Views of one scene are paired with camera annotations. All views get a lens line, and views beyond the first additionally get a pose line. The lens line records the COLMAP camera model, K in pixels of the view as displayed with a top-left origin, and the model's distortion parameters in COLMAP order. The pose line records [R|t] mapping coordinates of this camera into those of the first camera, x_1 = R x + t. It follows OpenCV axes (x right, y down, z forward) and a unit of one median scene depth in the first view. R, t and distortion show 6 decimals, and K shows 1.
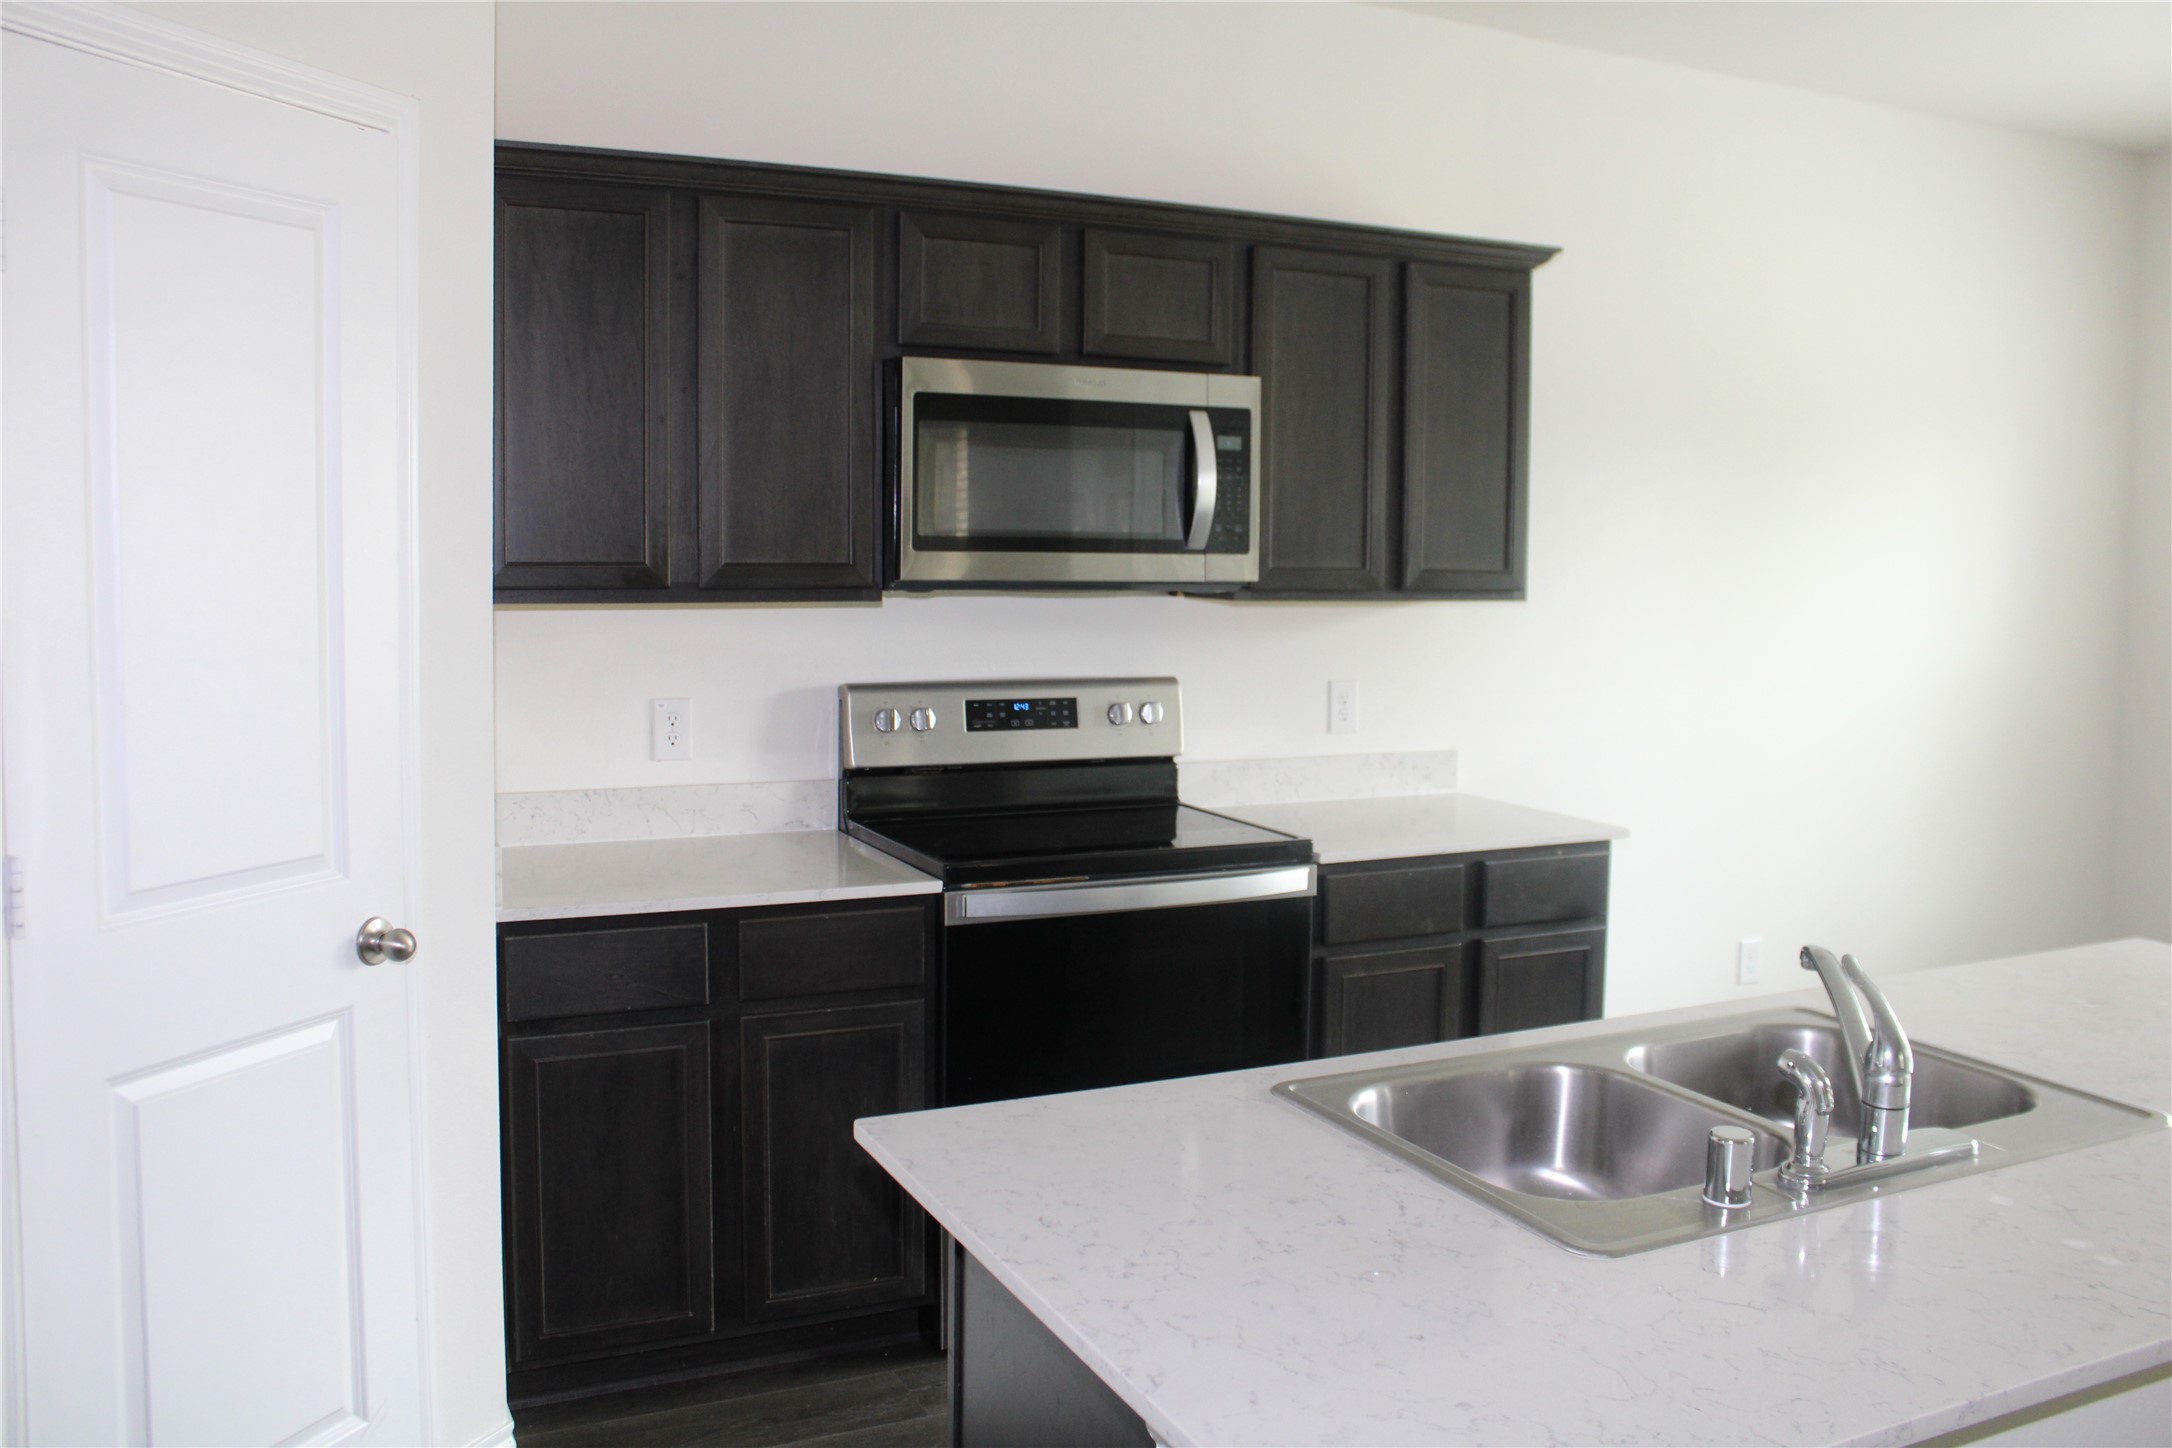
lens RADIAL K [[1870.1, 0, 1153.5], [0, 1870.1, 683.2], [0, 0, 1]] dist [-0.063351, 0.014961]
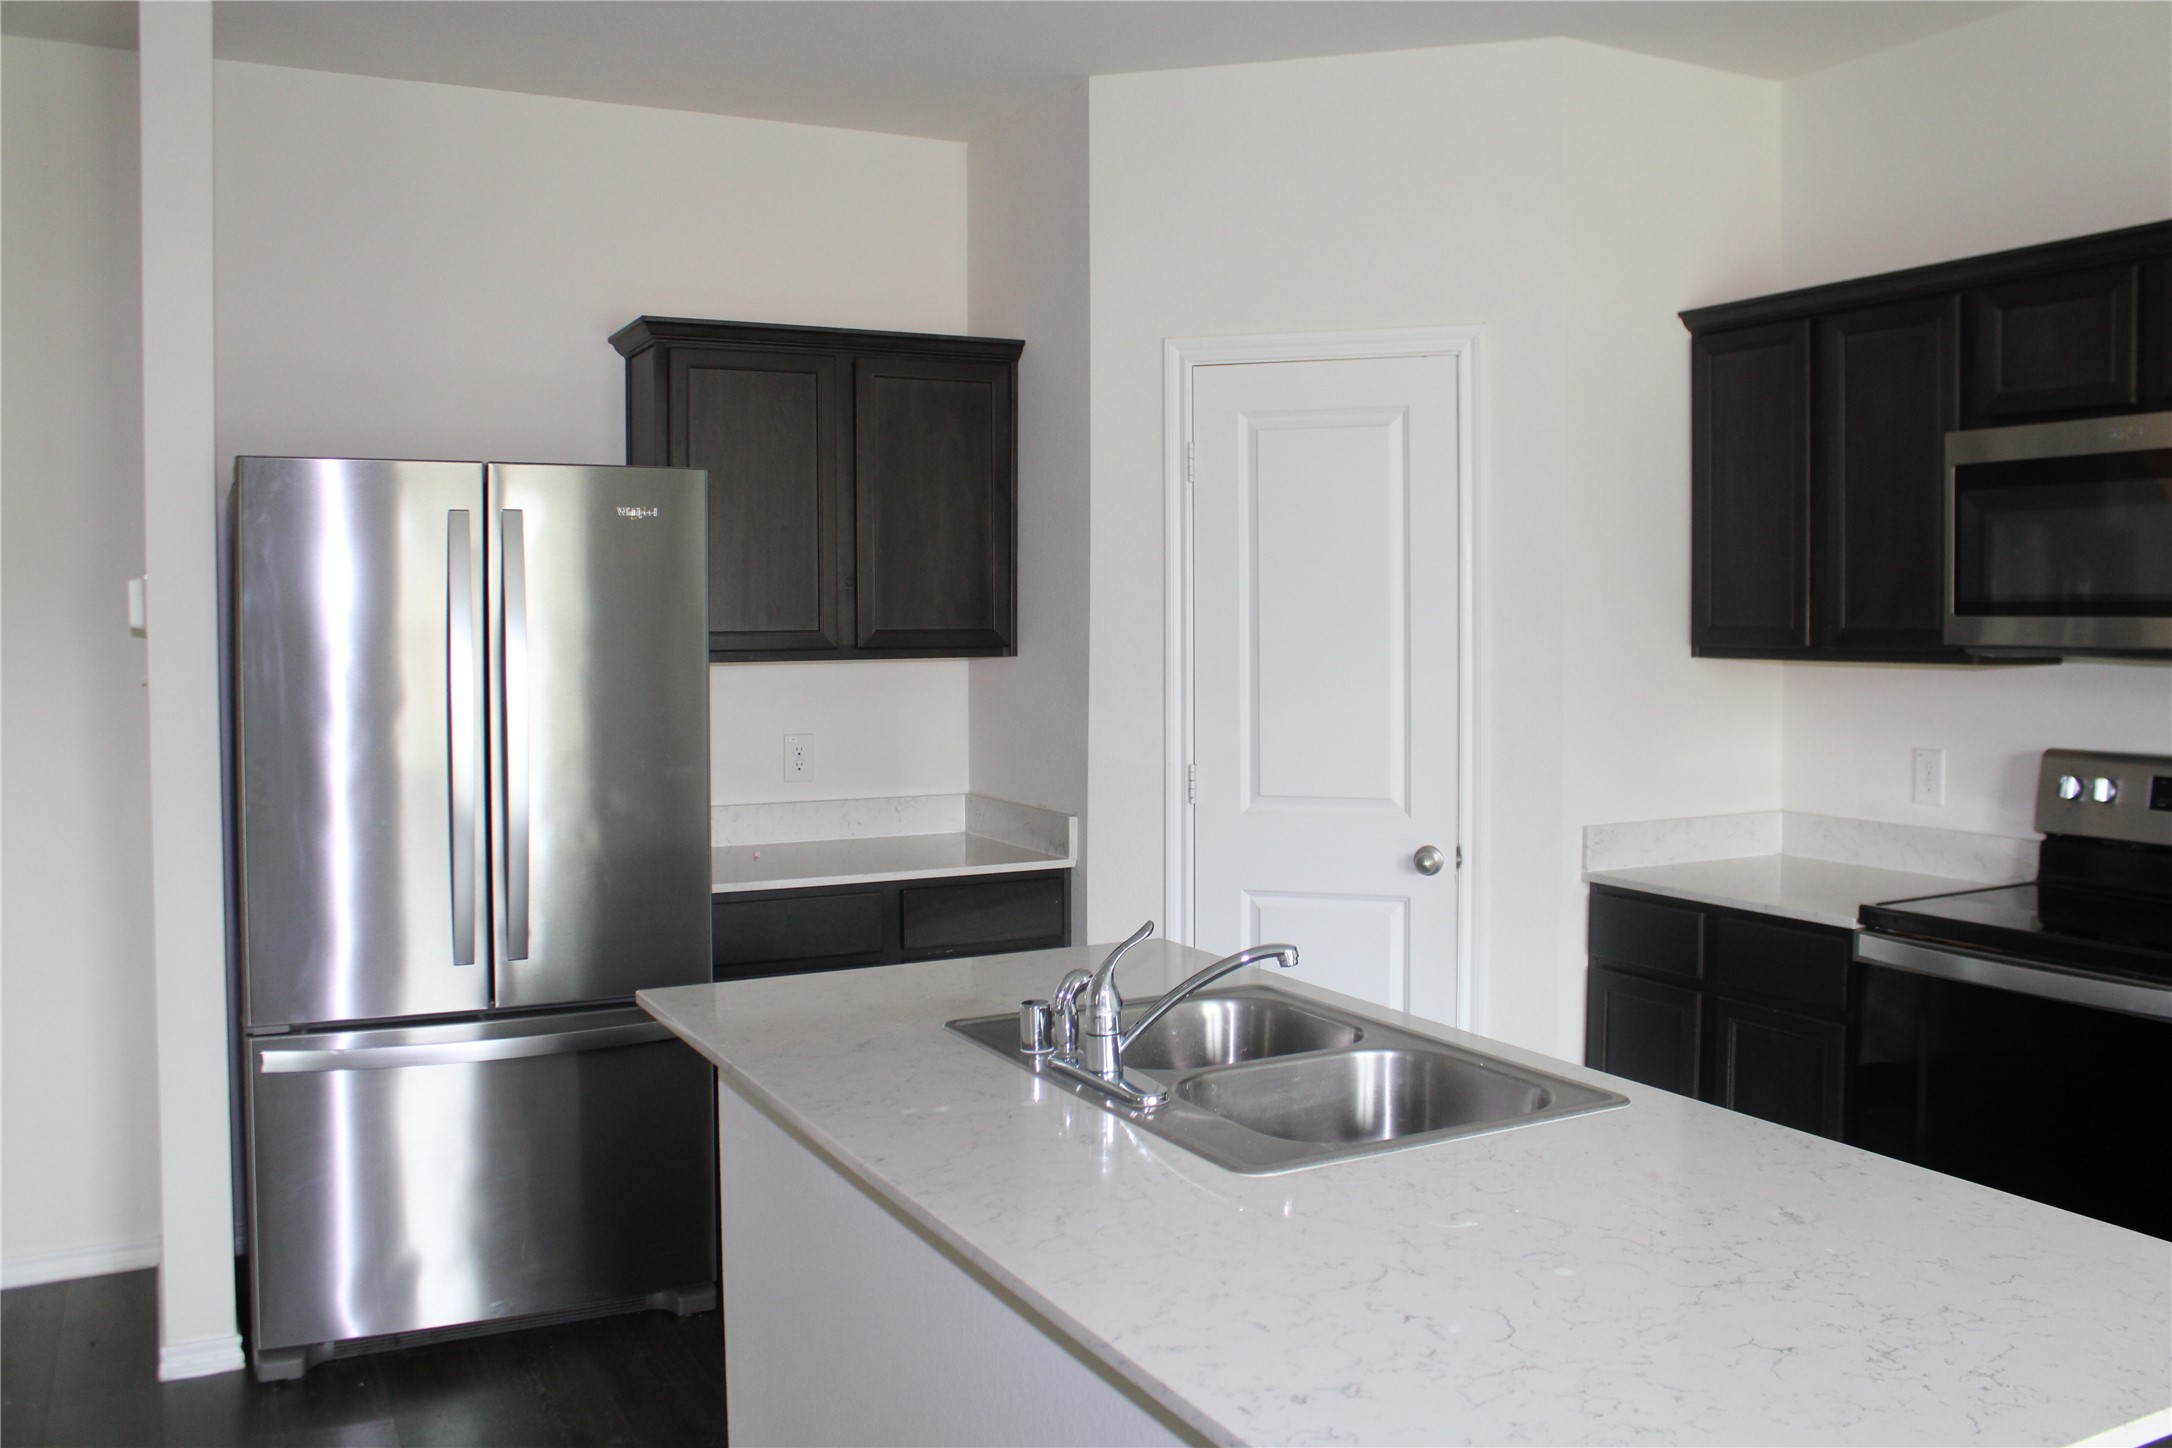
lens RADIAL K [[1870.1, 0, 1090.5], [0, 1870.1, 714.2], [0, 0, 1]] dist [-0.063351, 0.014961]
pose [[0.027551, 0.042551, -0.998714, 0.838433], [-0.068597, 0.996819, 0.040578, -0.023450], [0.997264, 0.067391, 0.030382, 0.463405]]
